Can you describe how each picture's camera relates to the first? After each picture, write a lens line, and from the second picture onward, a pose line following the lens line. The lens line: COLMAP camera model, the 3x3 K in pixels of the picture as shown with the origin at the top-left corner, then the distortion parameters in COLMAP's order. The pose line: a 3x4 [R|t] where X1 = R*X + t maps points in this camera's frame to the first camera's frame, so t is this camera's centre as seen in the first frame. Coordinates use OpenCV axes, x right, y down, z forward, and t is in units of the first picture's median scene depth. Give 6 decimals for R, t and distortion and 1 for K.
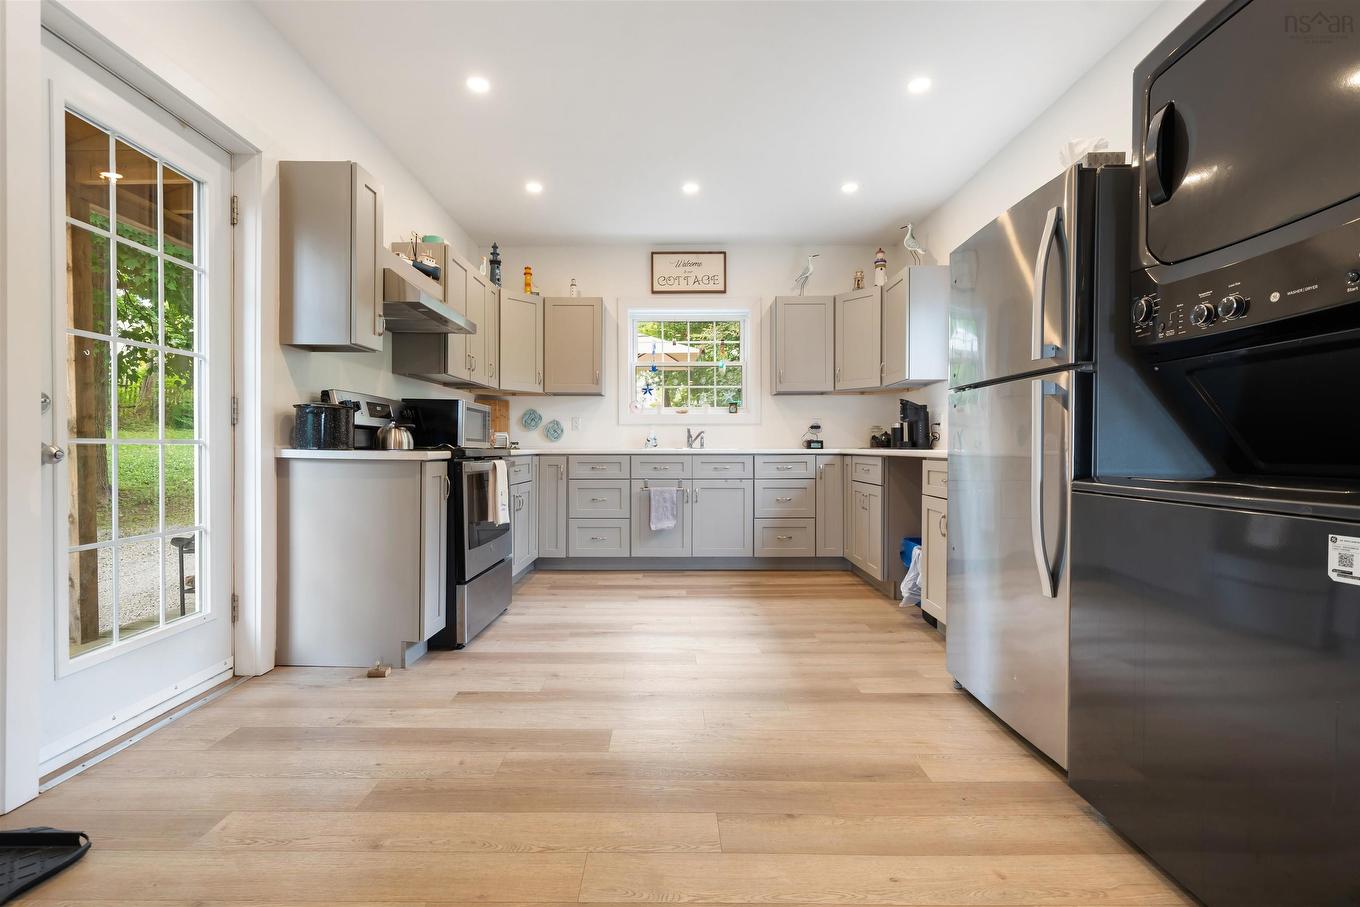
lens RADIAL K [[602.1, 0, 667.4], [0, 602.1, 459.3], [0, 0, 1]] dist [-0.001065, -0.000522]
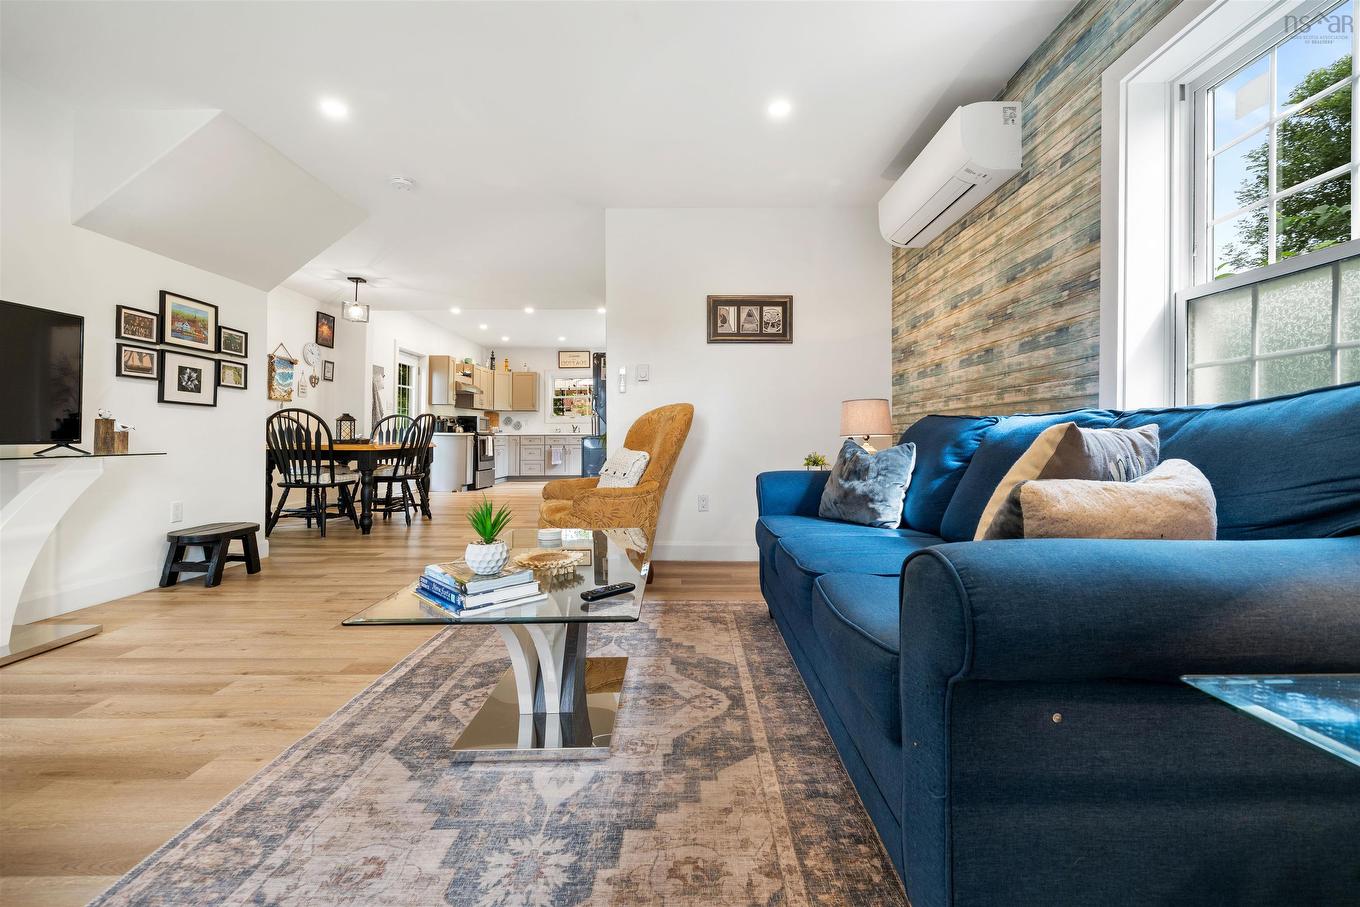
lens RADIAL K [[564.3, 0, 681.7], [0, 564.3, 429.9], [0, 0, 1]] dist [-0.002582, -0.000531]
pose [[0.999949, -0.003352, 0.009487, 0.511216], [0.003640, 0.999528, -0.030502, 0.045954], [-0.009380, 0.030535, 0.999490, -1.439070]]
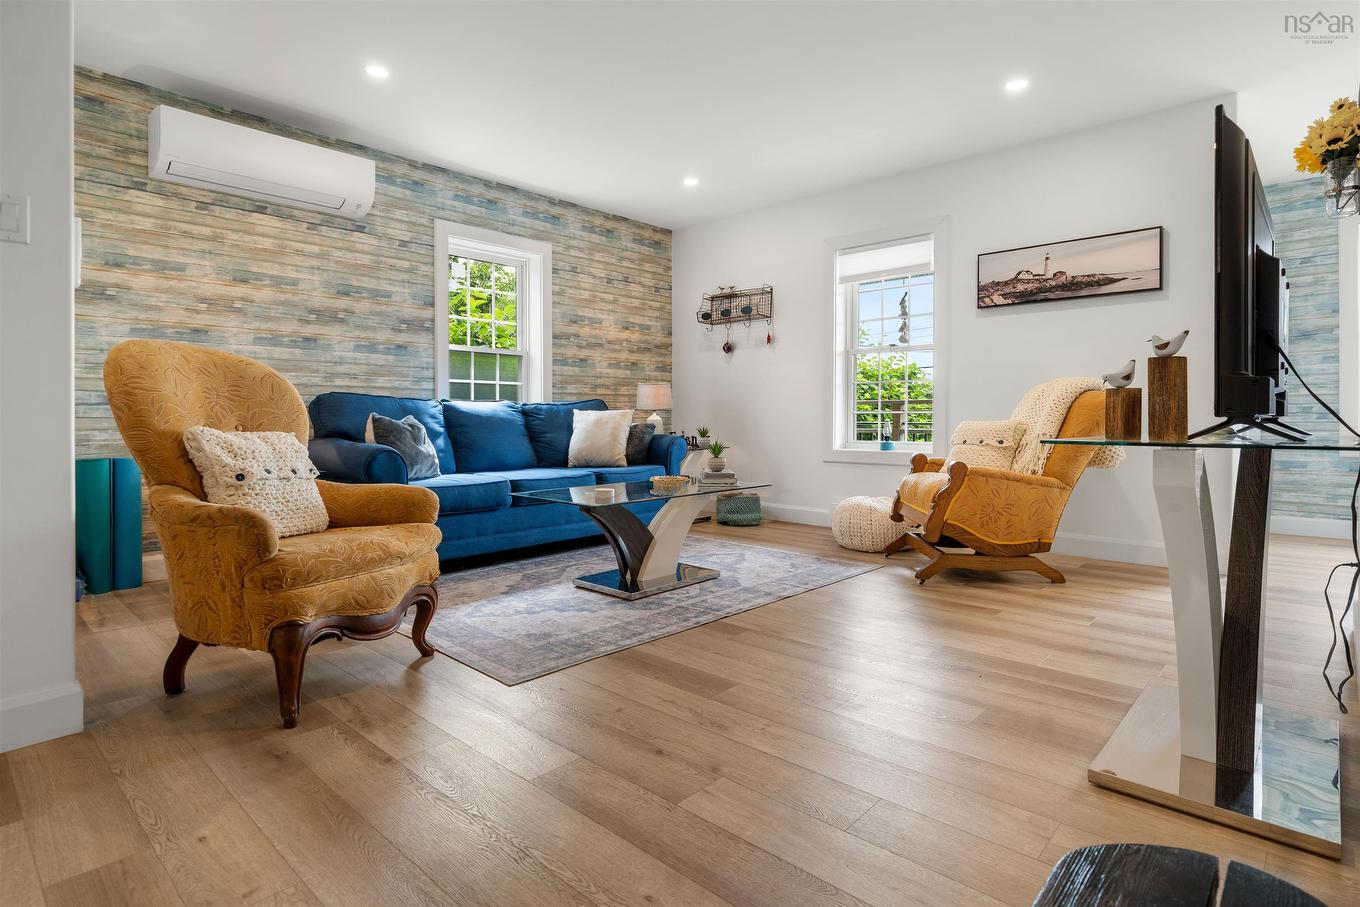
lens RADIAL K [[700.8, 0, 689.2], [0, 700.8, 430.0], [0, 0, 1]] dist [-0.000779, -0.000245]
pose [[-0.739336, -0.016157, 0.673143, -0.126866], [0.006068, 0.999512, 0.030656, 0.036078], [-0.673310, 0.026749, -0.738876, -0.499442]]
